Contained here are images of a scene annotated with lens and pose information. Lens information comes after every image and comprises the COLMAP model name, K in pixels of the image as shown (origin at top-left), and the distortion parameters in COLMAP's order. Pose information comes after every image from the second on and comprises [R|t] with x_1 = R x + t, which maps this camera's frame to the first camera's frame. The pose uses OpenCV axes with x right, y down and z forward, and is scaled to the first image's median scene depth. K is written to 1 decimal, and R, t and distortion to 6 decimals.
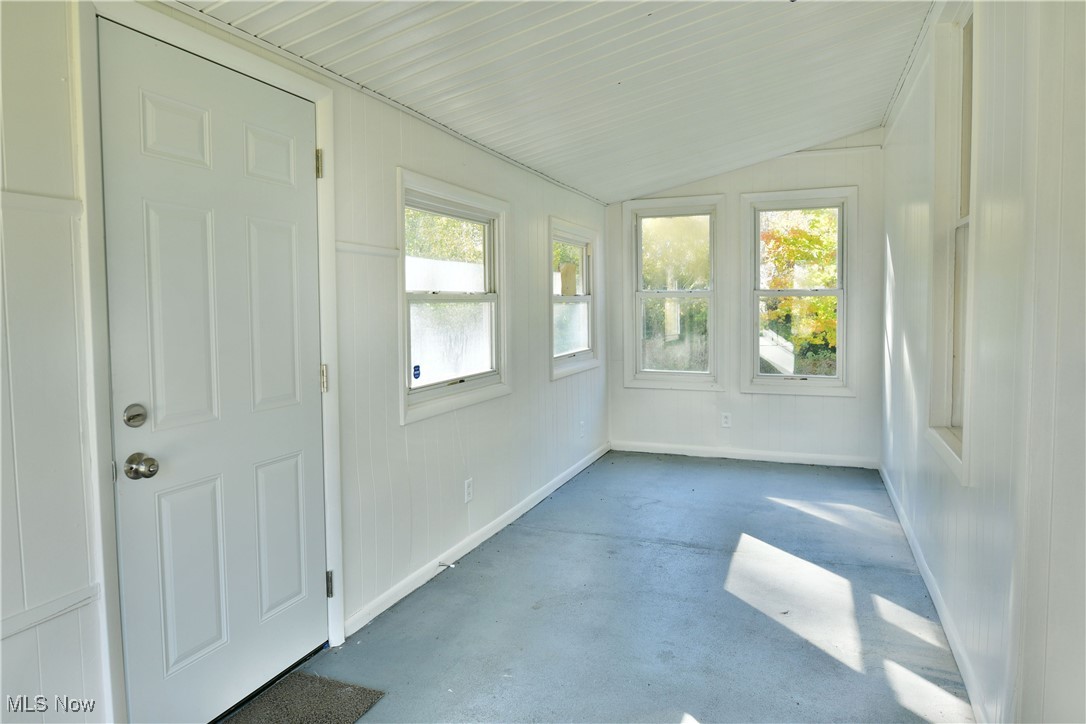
lens RADIAL K [[664.8, 0, 538.9], [0, 664.8, 343.0], [0, 0, 1]] dist [-0.012515, -0.003217]
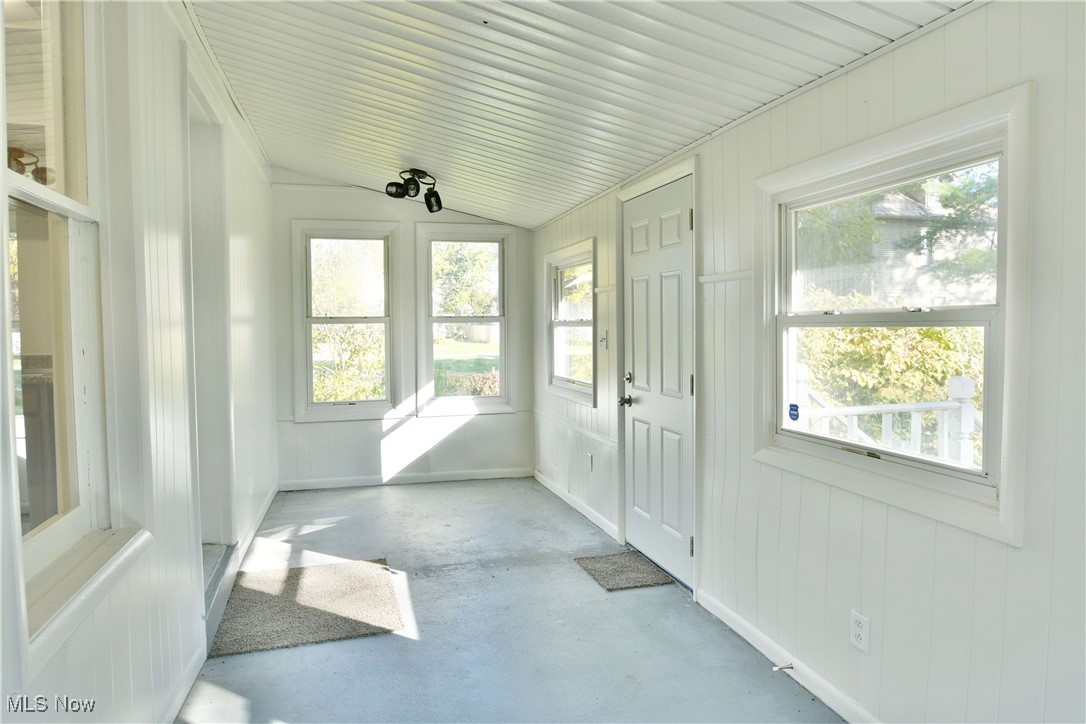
lens RADIAL K [[664.8, 0, 538.9], [0, 664.8, 343.0], [0, 0, 1]] dist [-0.012515, -0.003217]
pose [[-0.781655, 0.034891, -0.622735, 0.608844], [-0.019310, 0.996602, 0.080077, -0.107724], [0.623413, 0.074618, -0.778324, 1.549724]]
